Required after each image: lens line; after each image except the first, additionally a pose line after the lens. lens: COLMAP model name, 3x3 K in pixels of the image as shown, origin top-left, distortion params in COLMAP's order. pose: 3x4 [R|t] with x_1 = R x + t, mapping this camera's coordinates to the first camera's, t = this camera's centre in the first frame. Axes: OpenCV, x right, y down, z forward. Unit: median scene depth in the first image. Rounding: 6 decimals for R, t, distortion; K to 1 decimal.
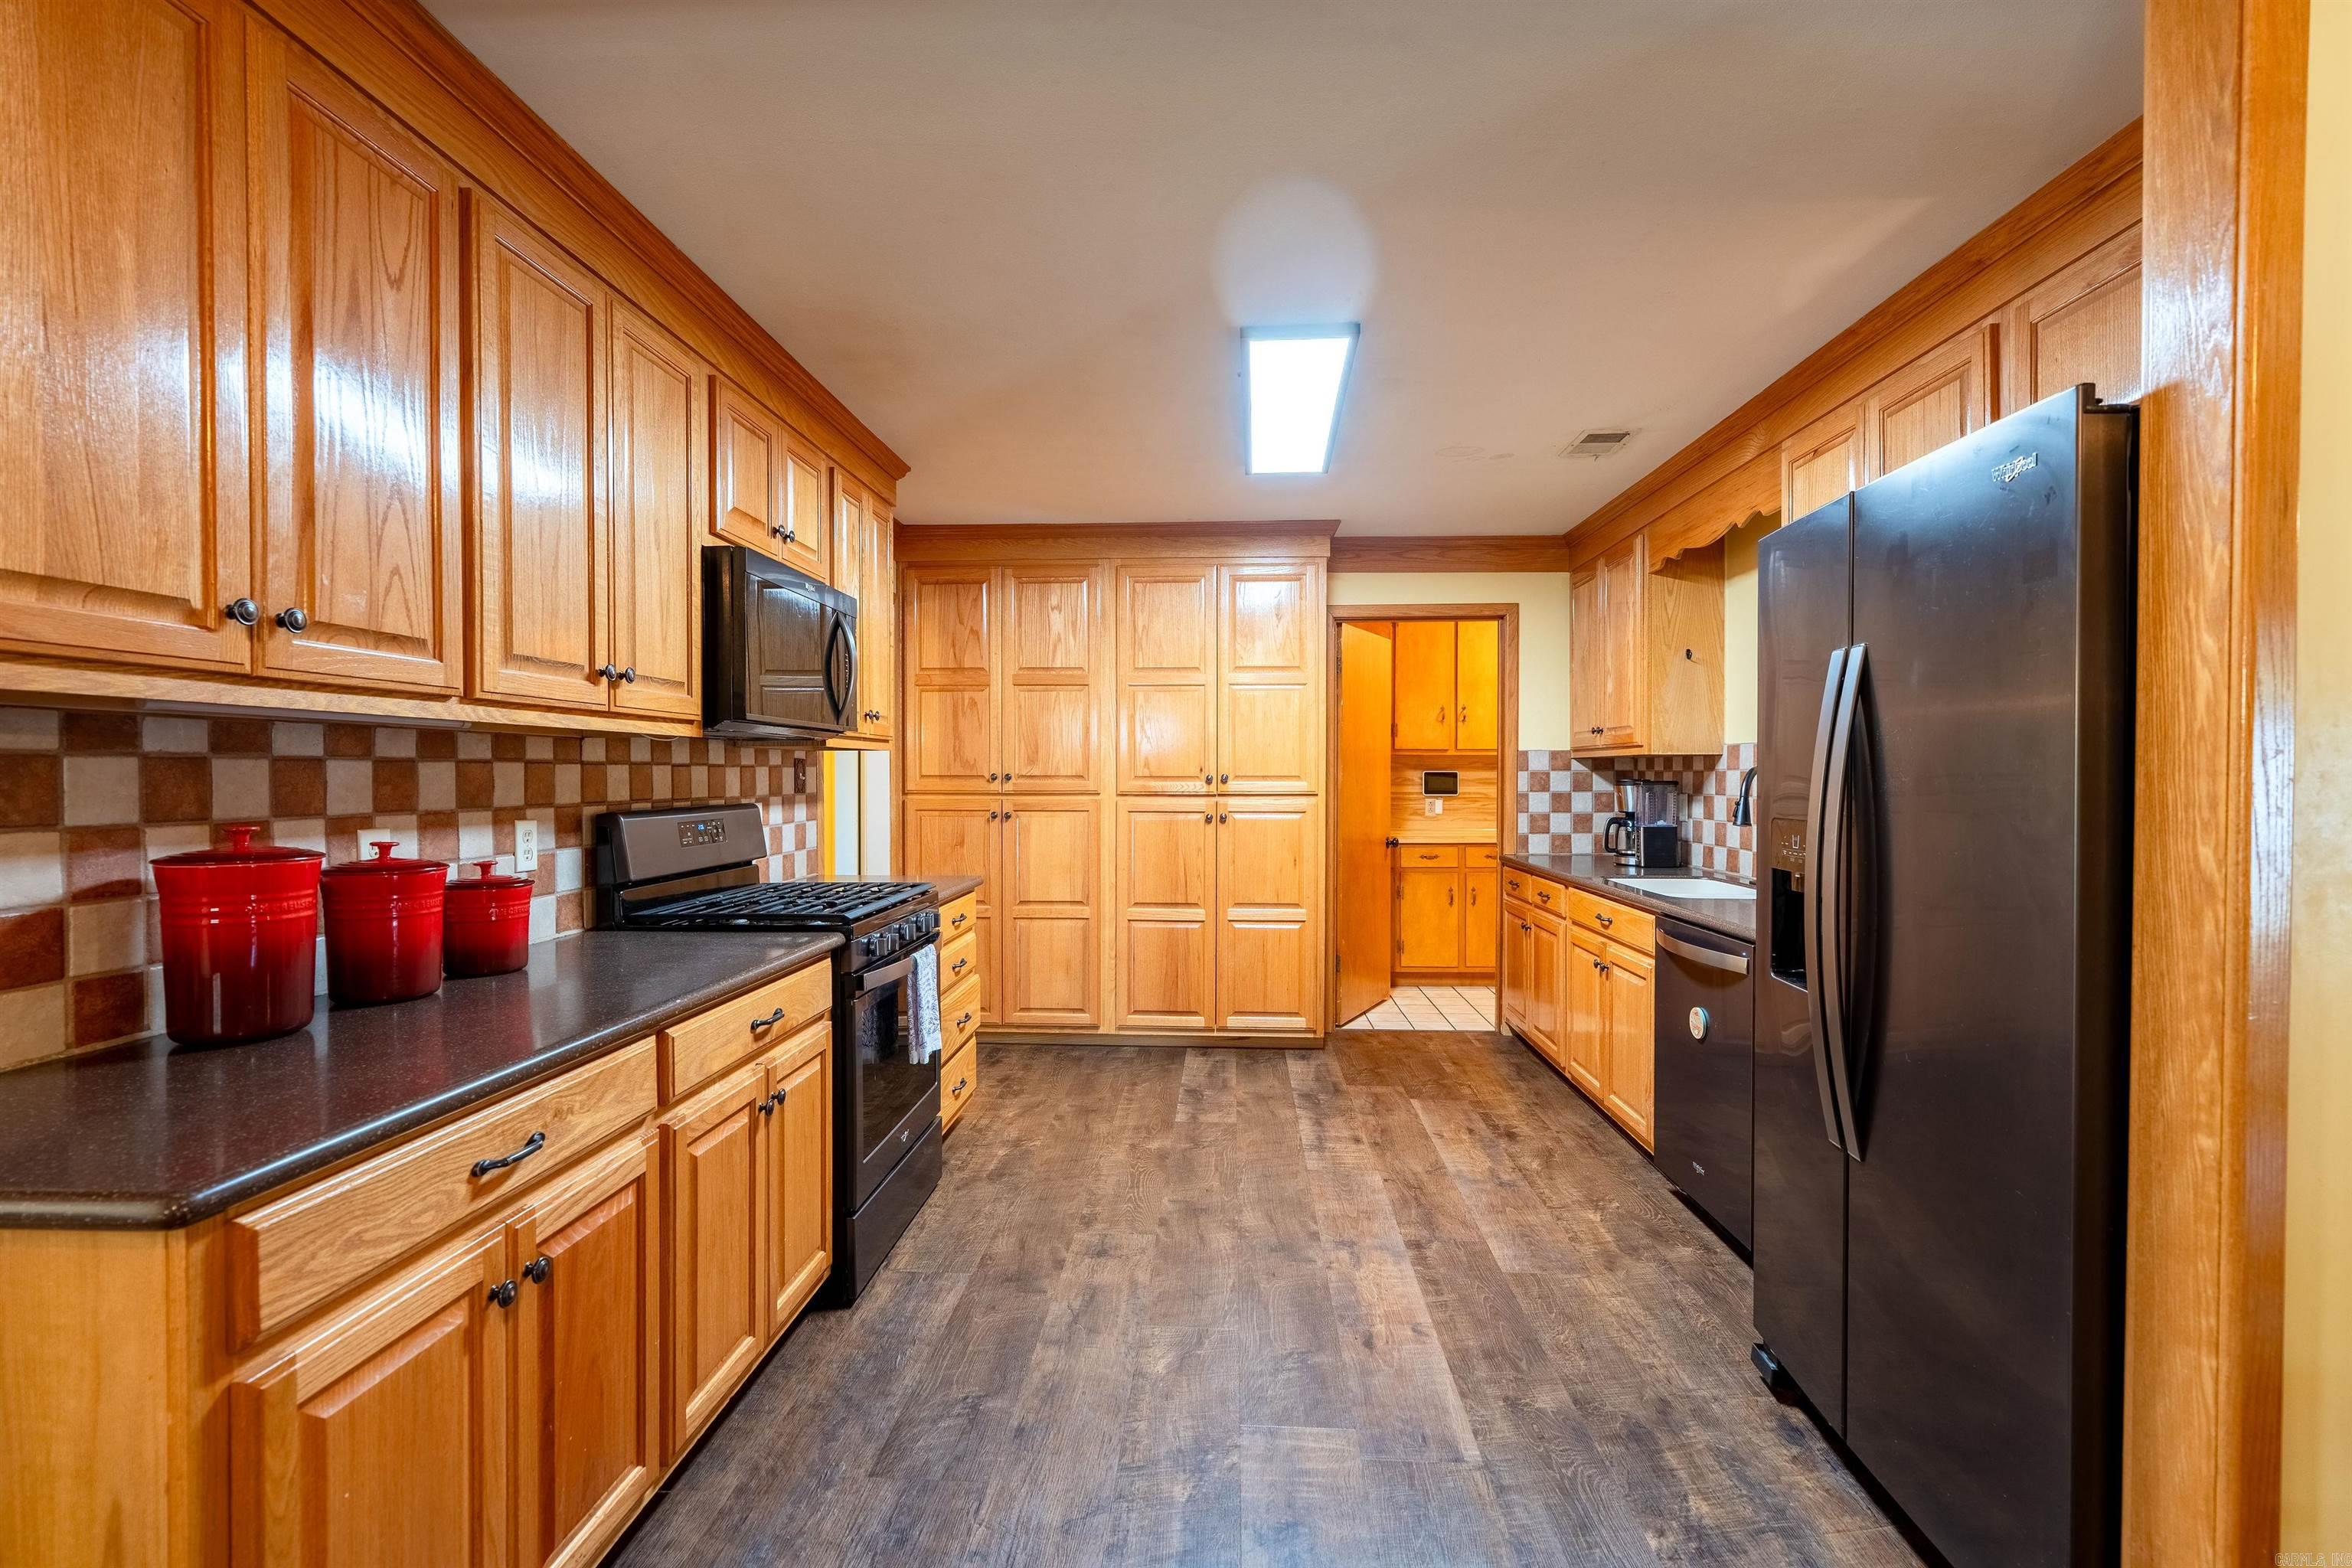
lens RADIAL K [[1054.2, 0, 1168.9], [0, 1054.2, 786.6], [0, 0, 1]] dist [-0.007233, 0.002287]
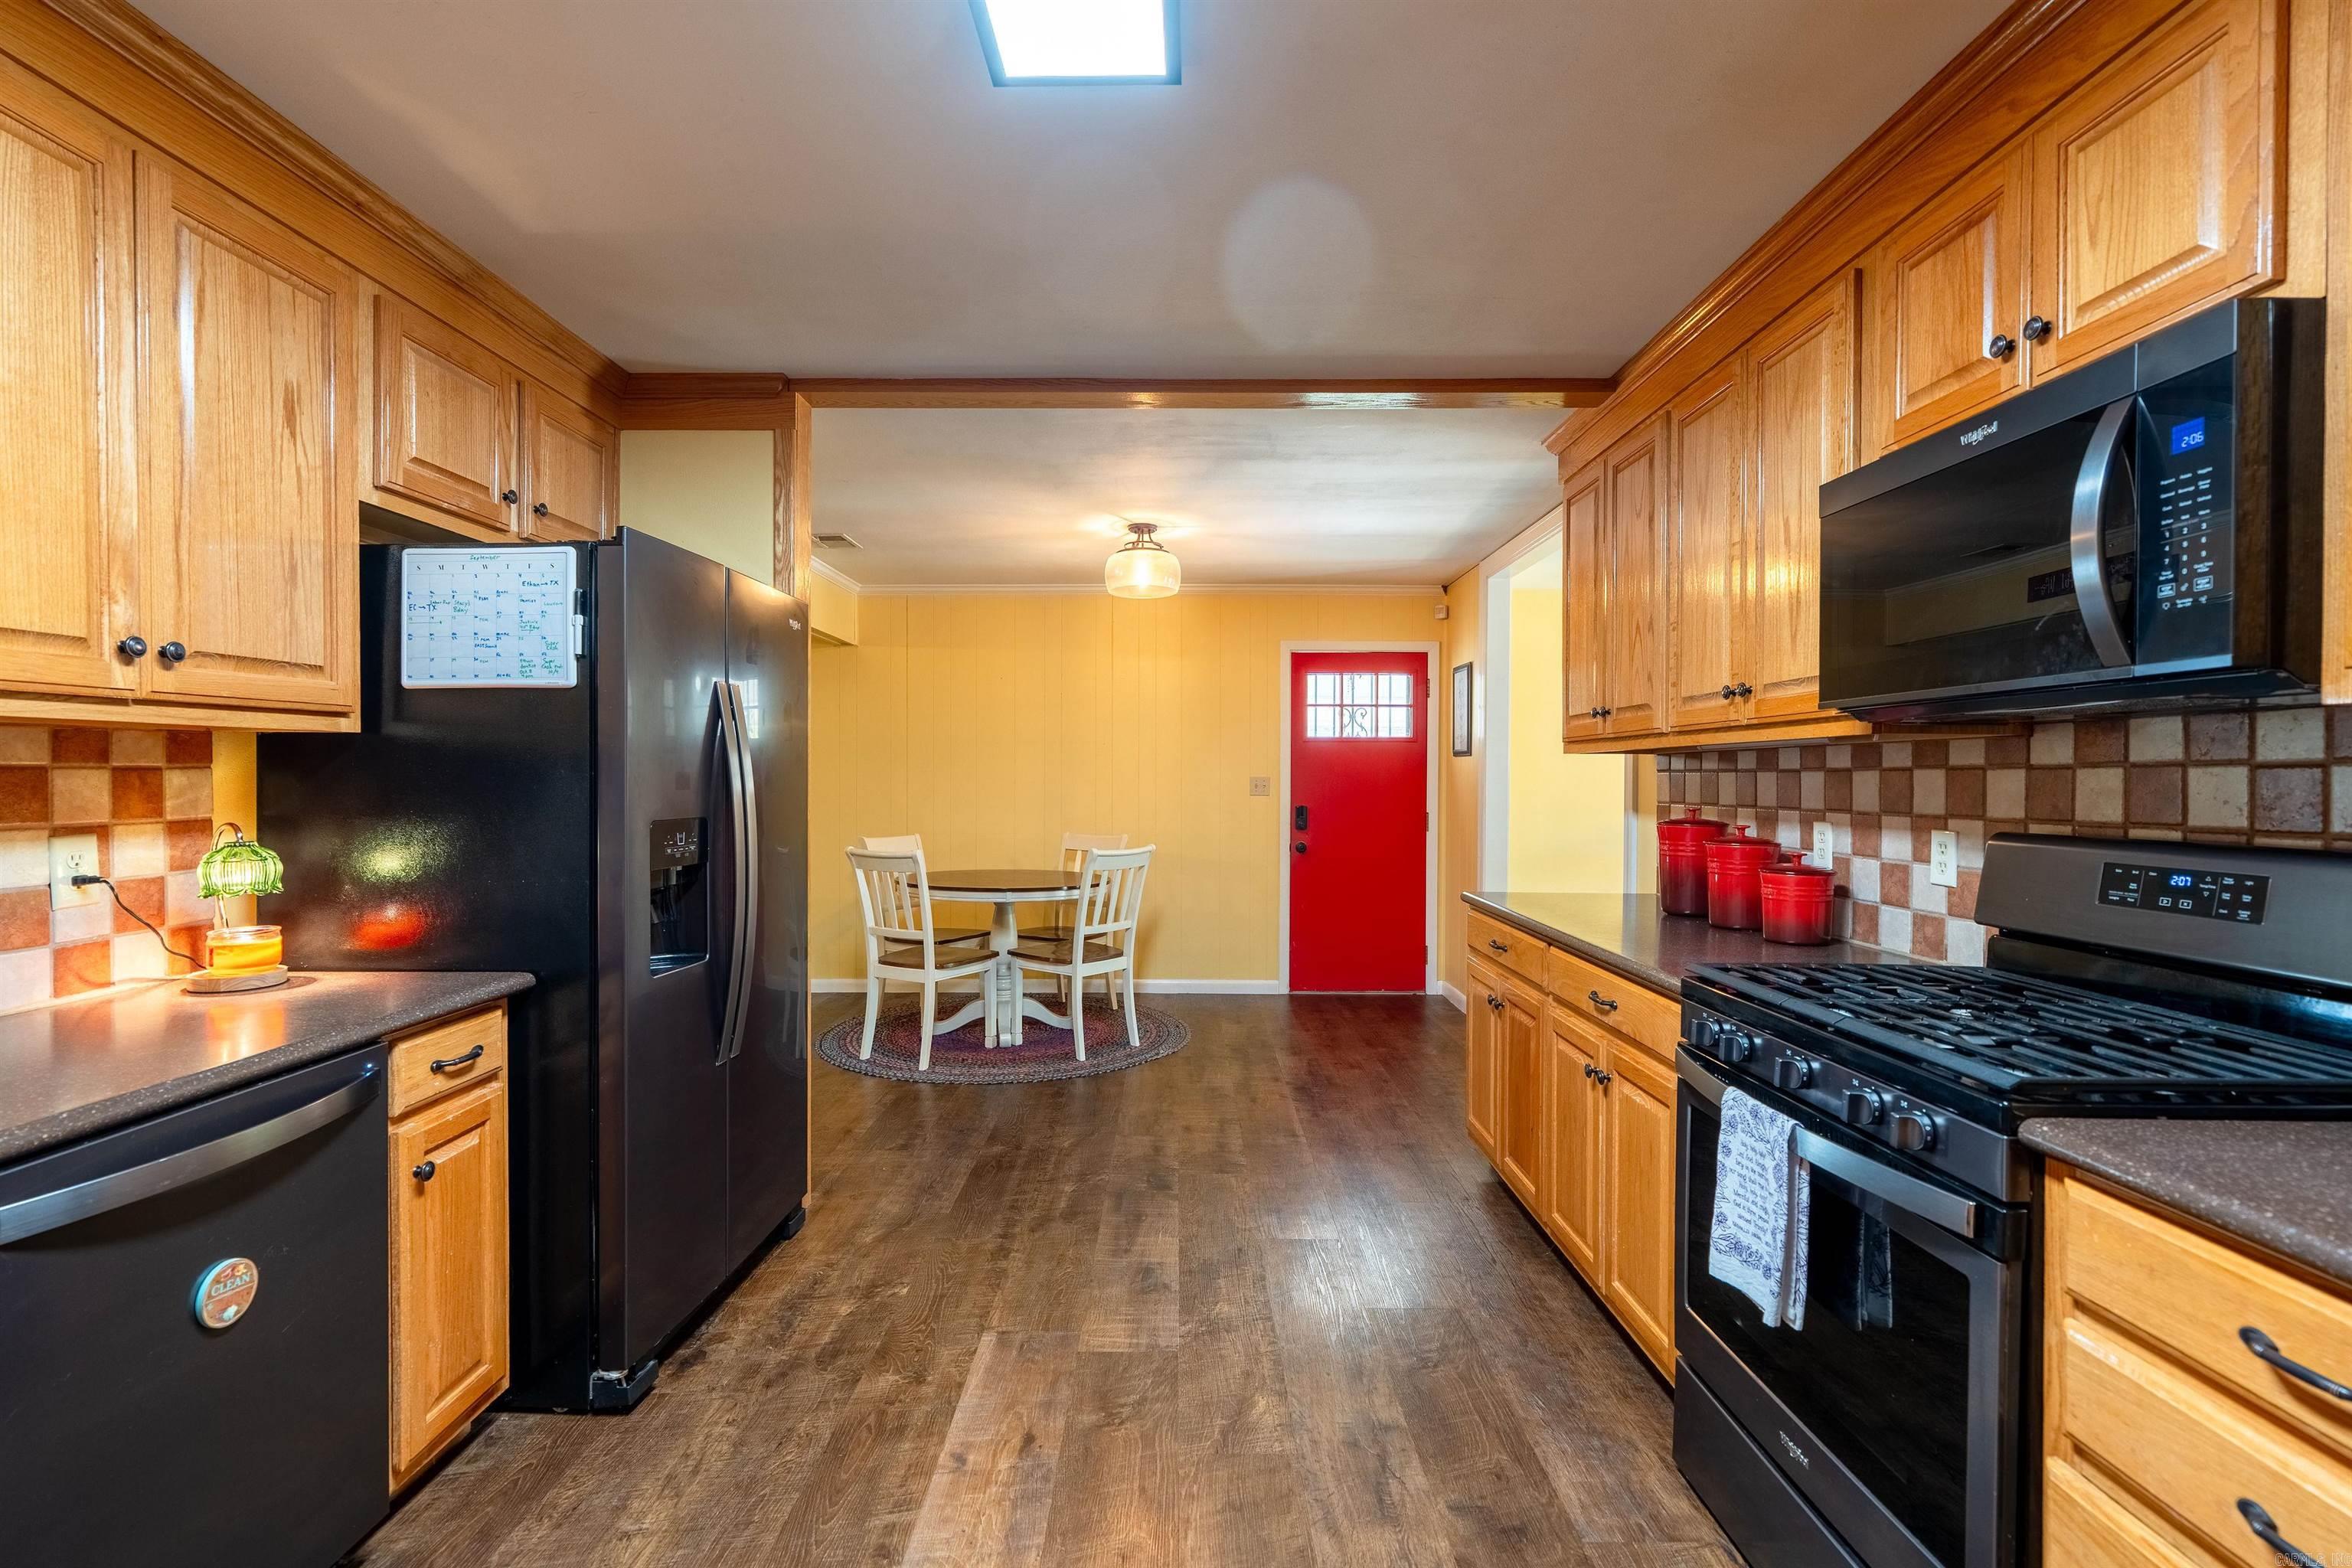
lens RADIAL K [[1054.2, 0, 1181.2], [0, 1054.2, 791.8], [0, 0, 1]] dist [-0.007233, 0.002287]
pose [[-0.997970, -0.002691, -0.063625, 0.115777], [-0.004260, 0.999690, 0.024551, -0.021527], [0.063539, 0.024772, -0.997672, 1.769307]]
